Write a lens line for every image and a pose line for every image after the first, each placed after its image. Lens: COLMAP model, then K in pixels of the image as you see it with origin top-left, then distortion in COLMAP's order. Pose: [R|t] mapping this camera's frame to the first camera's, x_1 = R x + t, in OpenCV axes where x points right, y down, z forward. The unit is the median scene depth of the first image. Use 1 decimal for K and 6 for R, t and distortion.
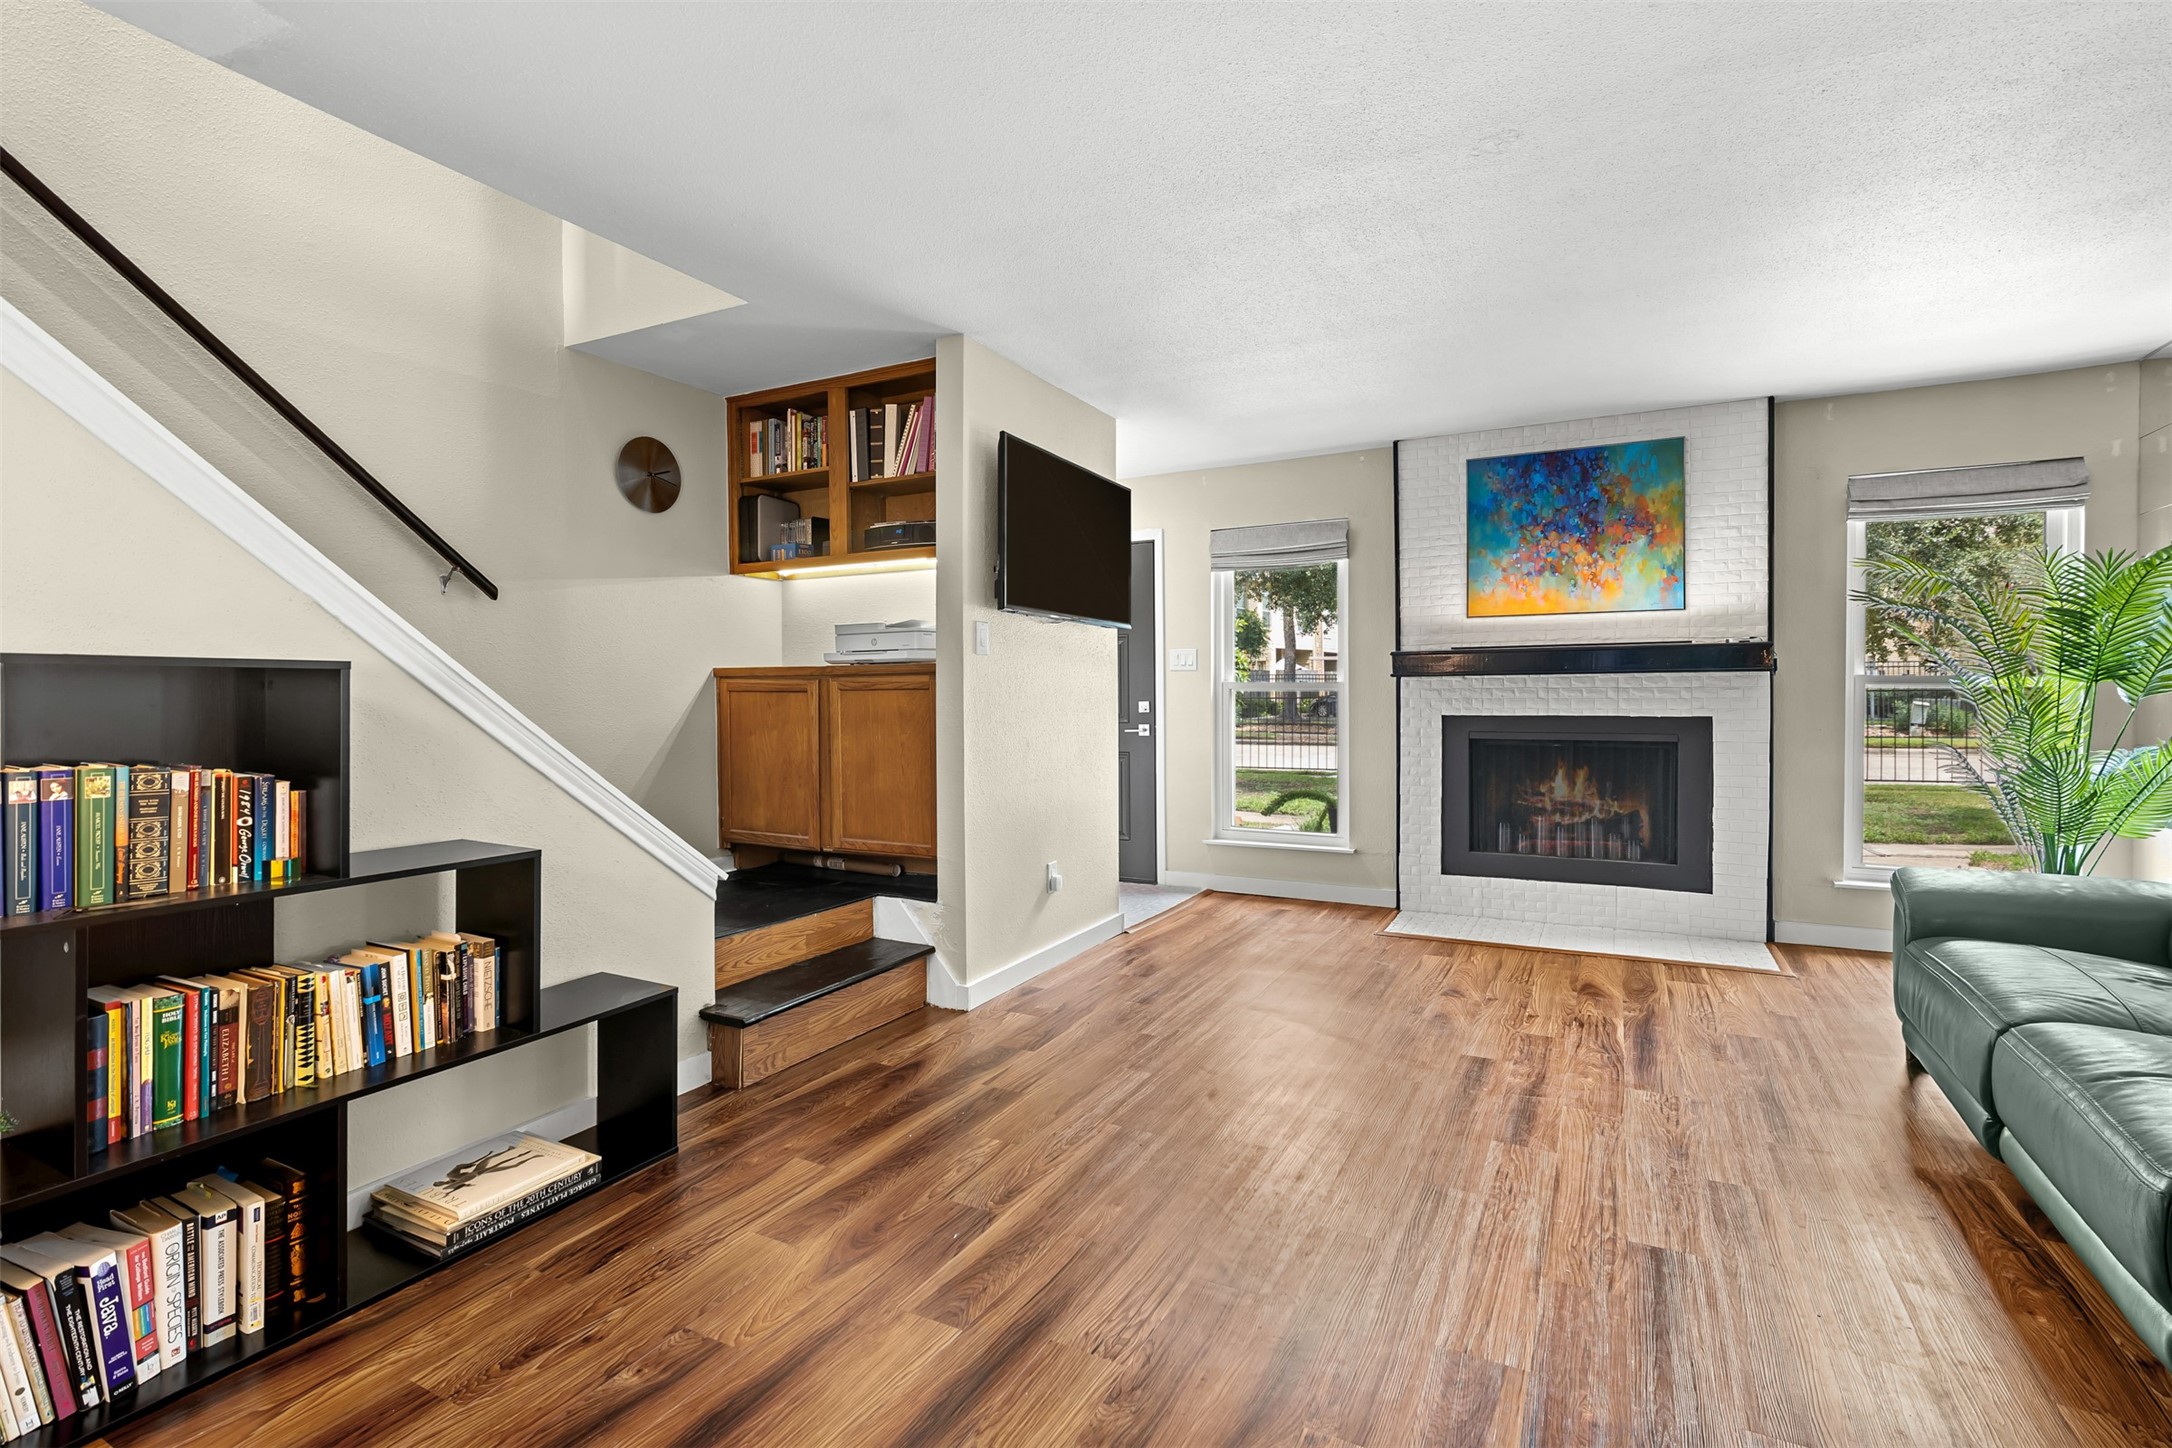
lens RADIAL K [[1026.5, 0, 1081.1], [0, 1026.5, 745.5], [0, 0, 1]] dist [-0.002451, -0.000475]
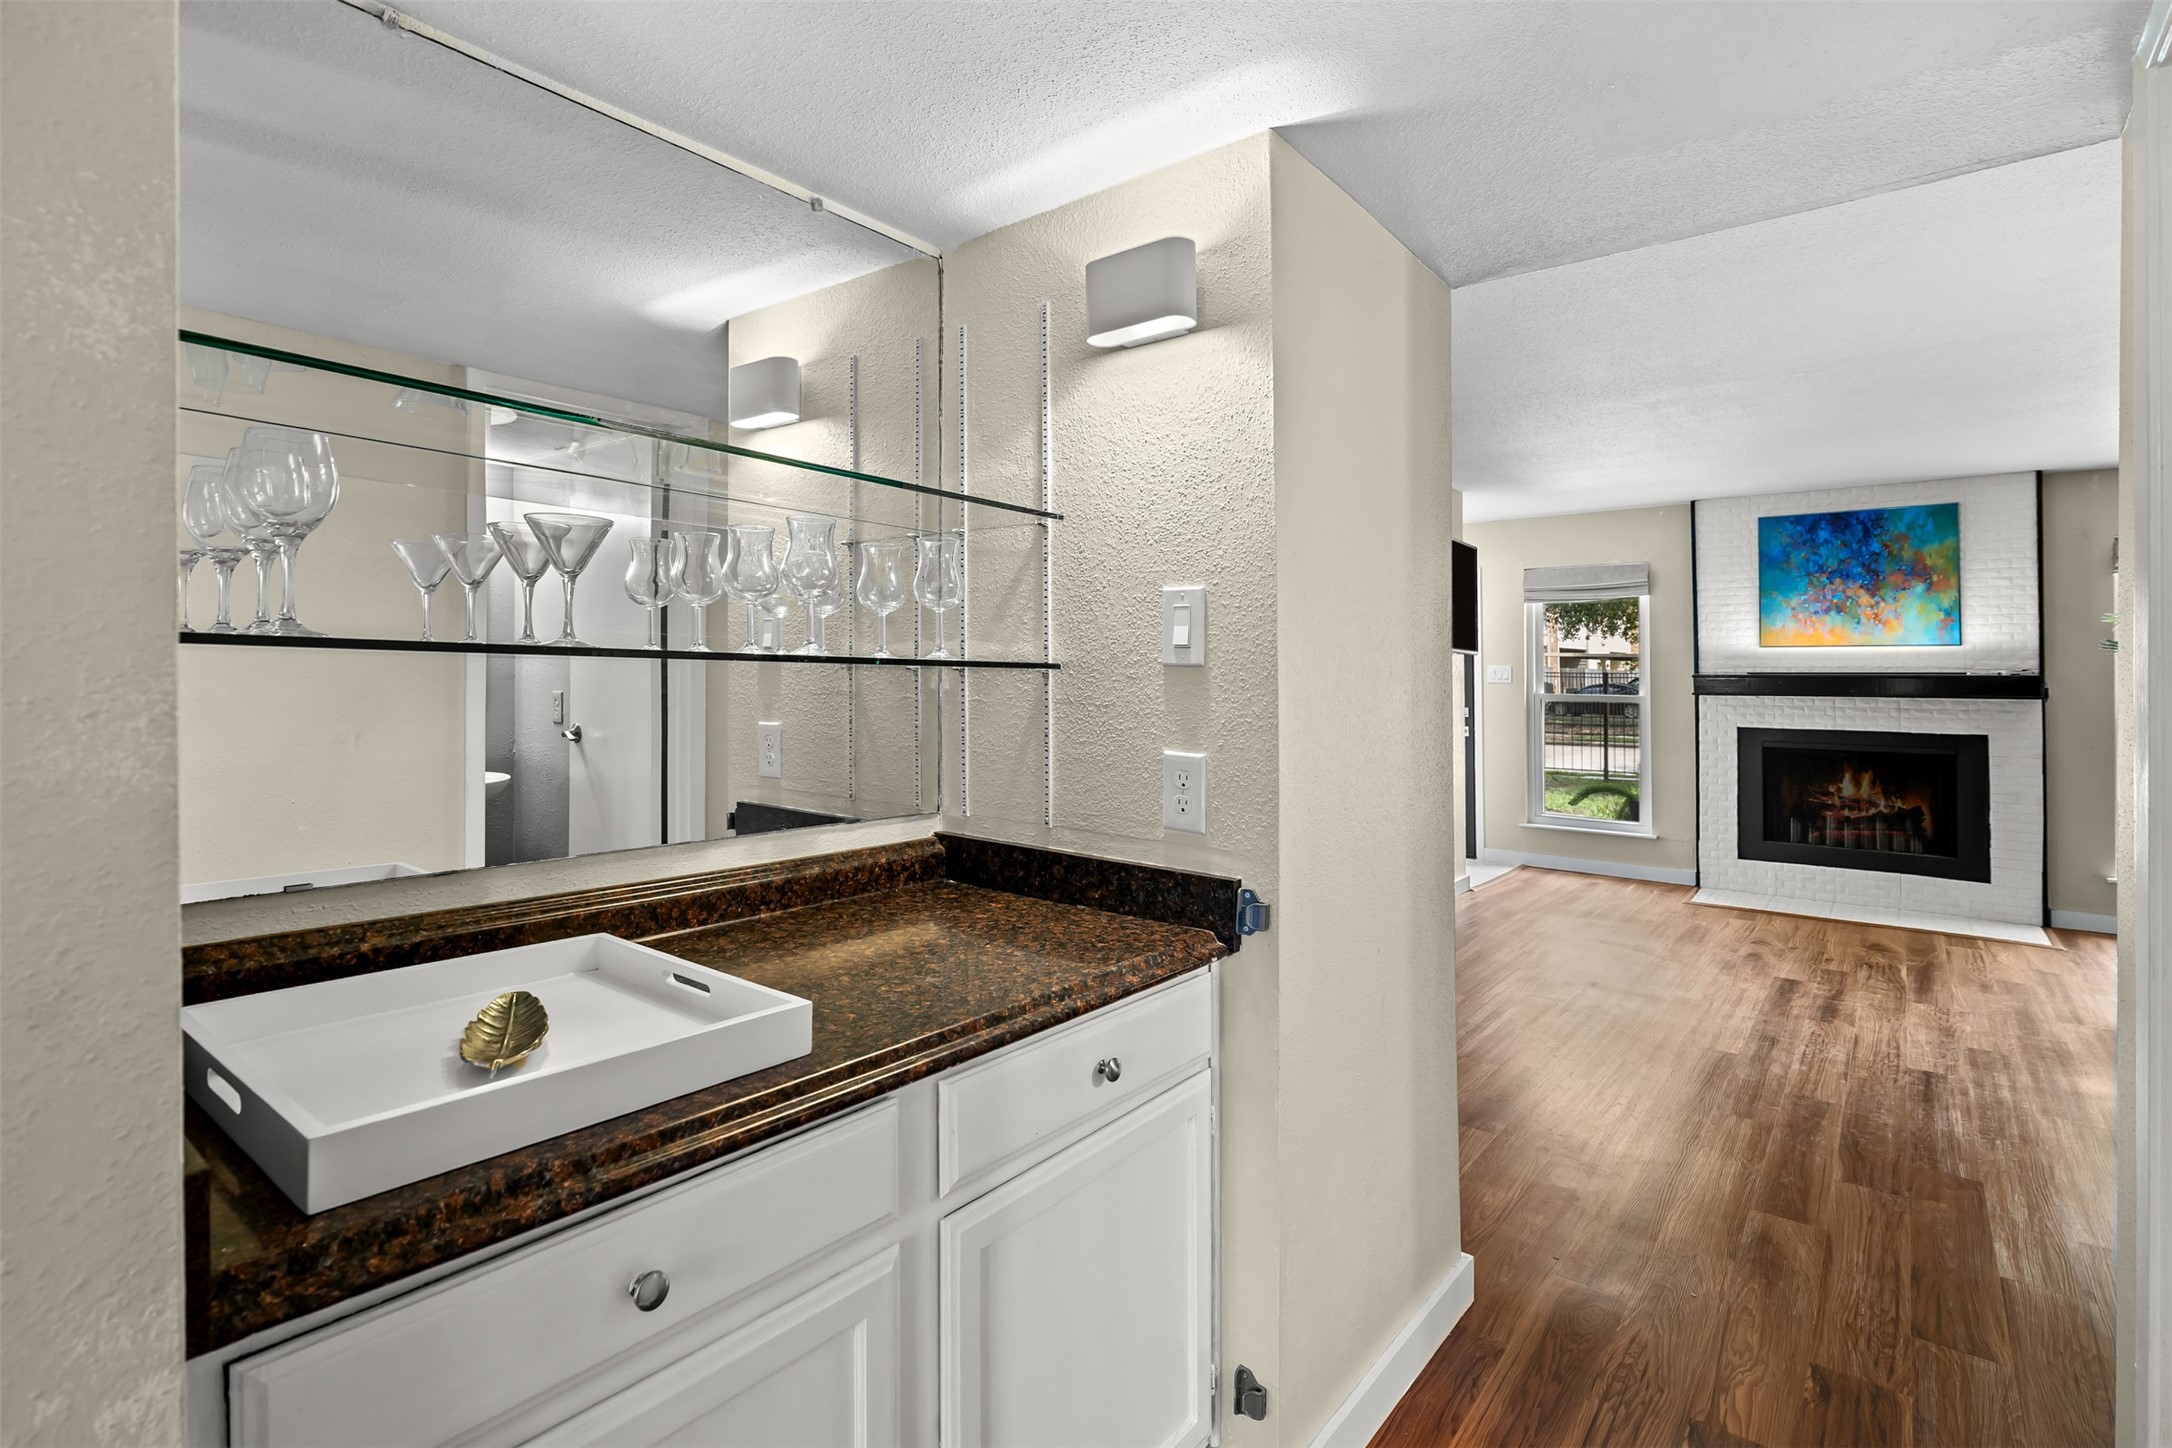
lens RADIAL K [[1022.8, 0, 1101.0], [0, 1022.8, 680.4], [0, 0, 1]] dist [-0.001934, -0.000448]
pose [[0.982714, 0.016328, -0.184407, -0.183013], [-0.026308, 0.998311, -0.051807, -0.002379], [0.183250, 0.055763, 0.981484, -0.361291]]
